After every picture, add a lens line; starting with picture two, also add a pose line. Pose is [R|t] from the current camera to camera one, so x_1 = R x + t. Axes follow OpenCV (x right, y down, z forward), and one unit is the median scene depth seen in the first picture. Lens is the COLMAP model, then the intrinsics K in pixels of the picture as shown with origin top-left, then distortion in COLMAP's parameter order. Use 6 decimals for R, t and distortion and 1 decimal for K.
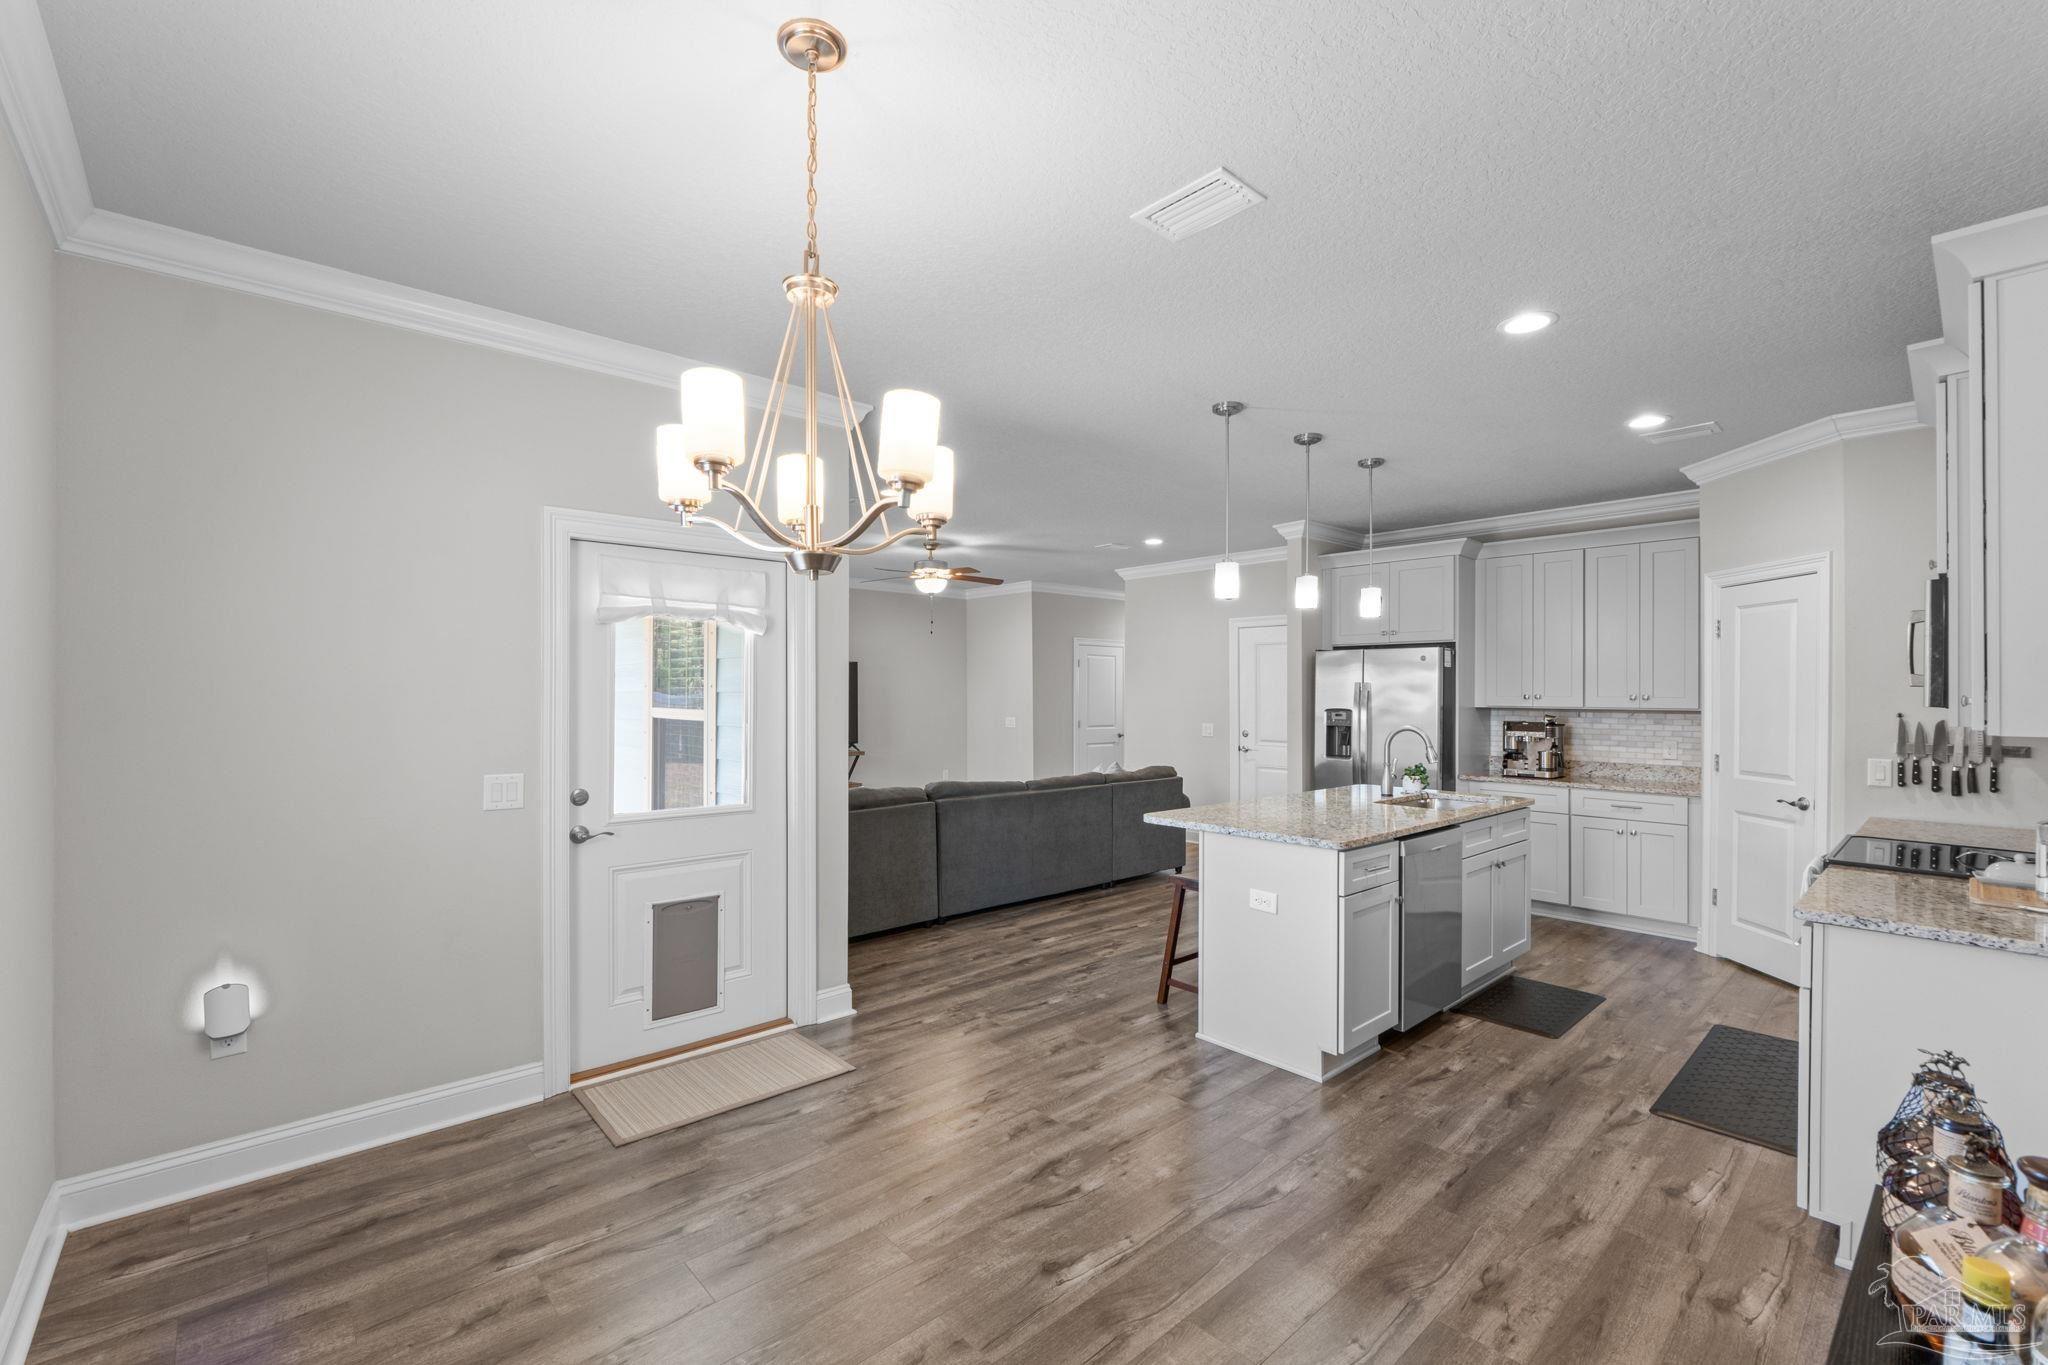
lens RADIAL K [[859.9, 0, 1016.9], [0, 859.9, 701.2], [0, 0, 1]] dist [-0.003959, -0.000183]
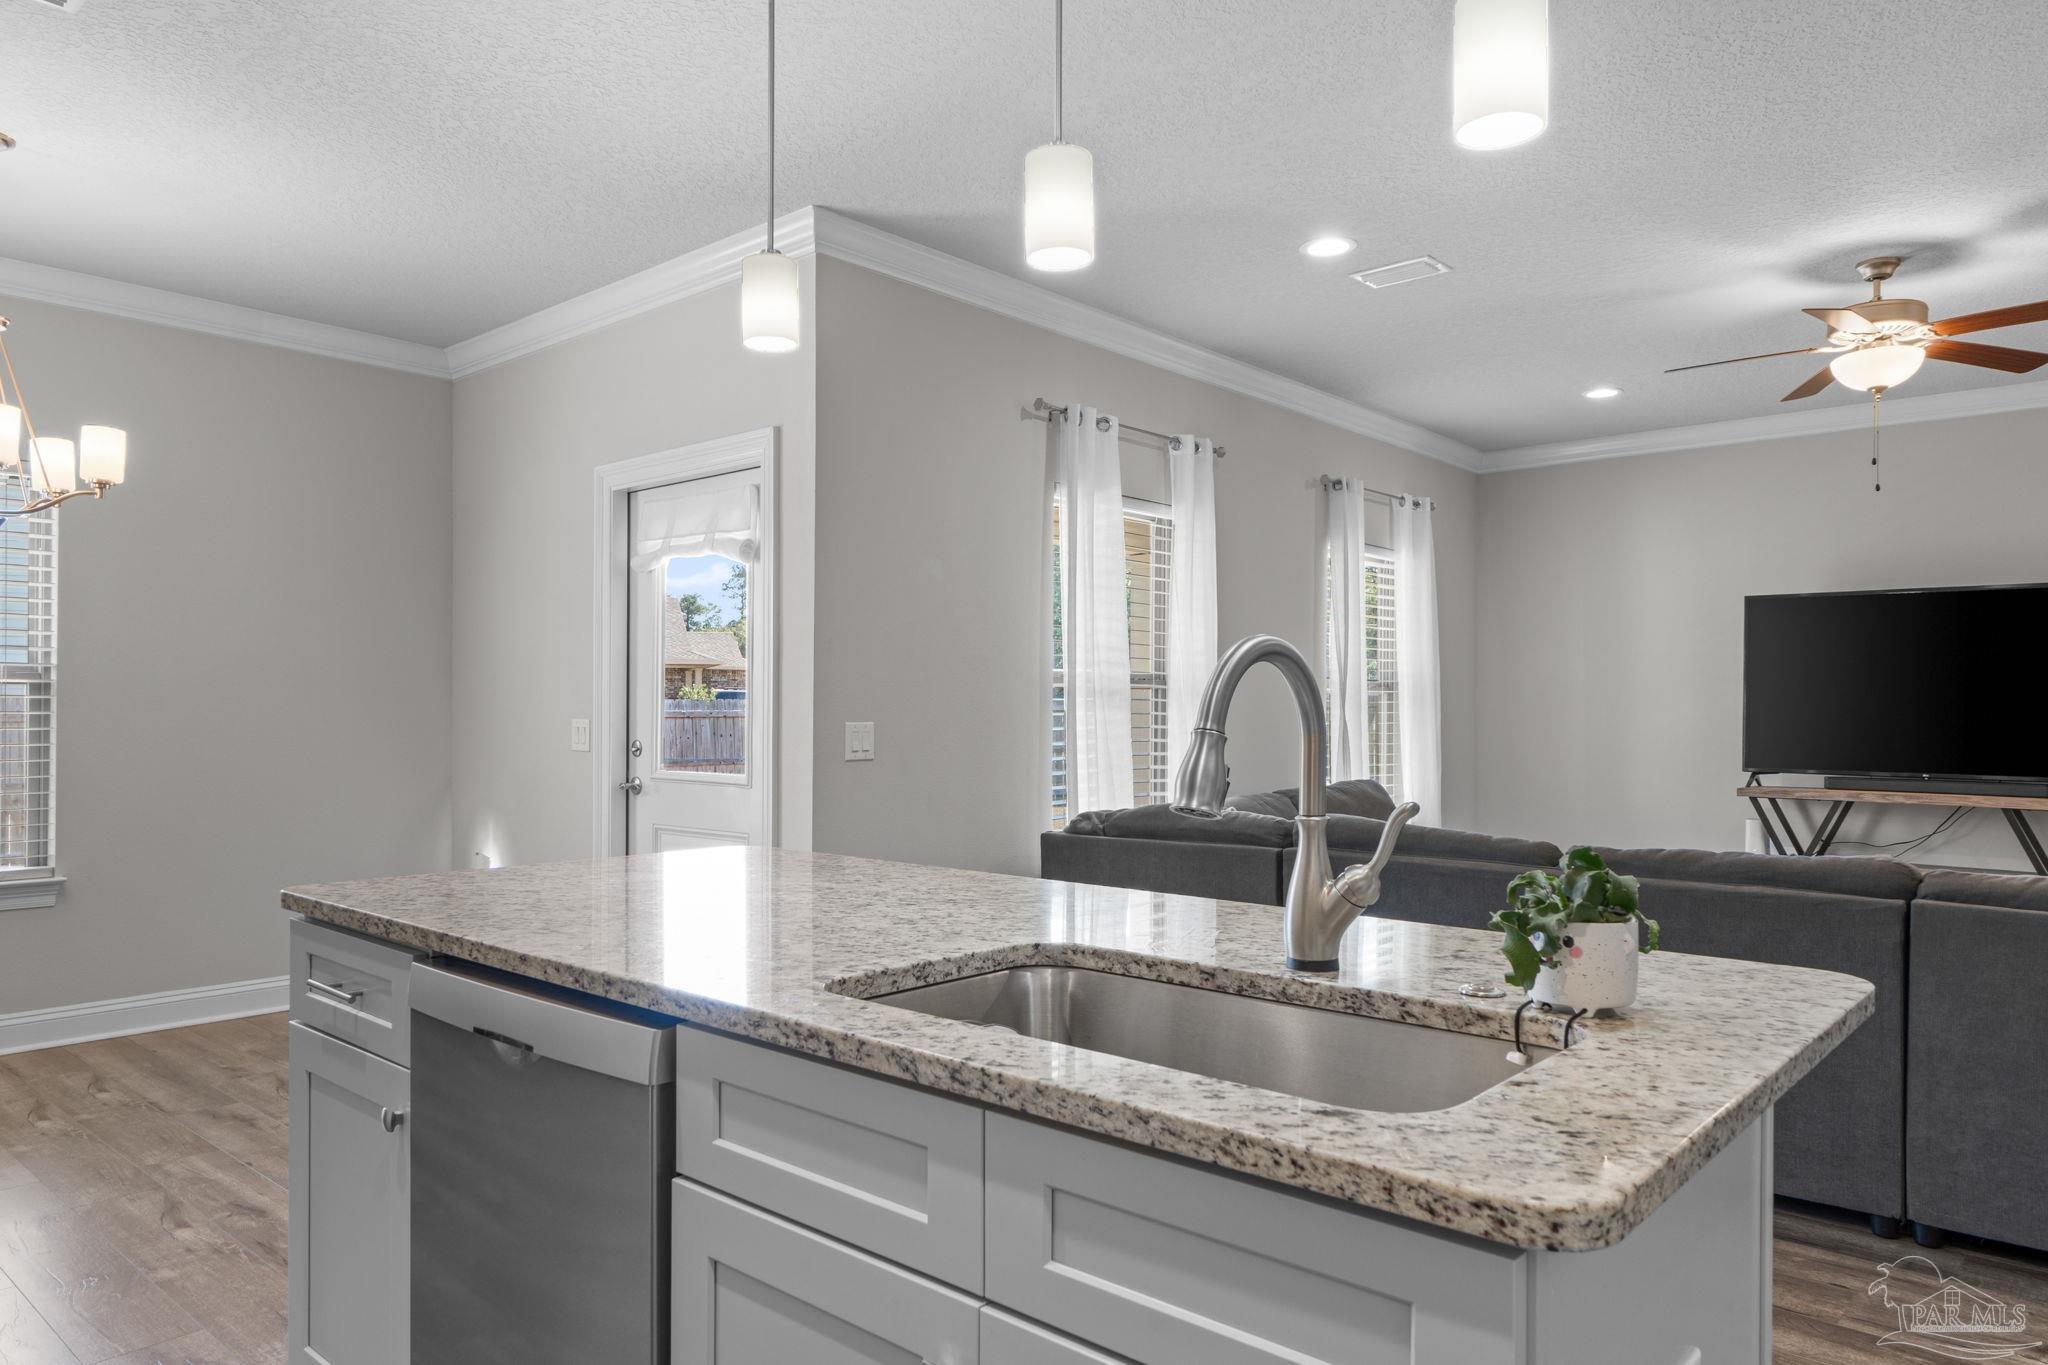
lens RADIAL K [[1330.9, 0, 1020.0], [0, 1330.9, 699.6], [0, 0, 1]] dist [-0.000188, 0.000192]
pose [[0.112874, -0.007302, -0.993582, 1.271610], [-0.007835, 0.999935, -0.008239, 0.076016], [0.993578, 0.008715, 0.112810, 1.489124]]
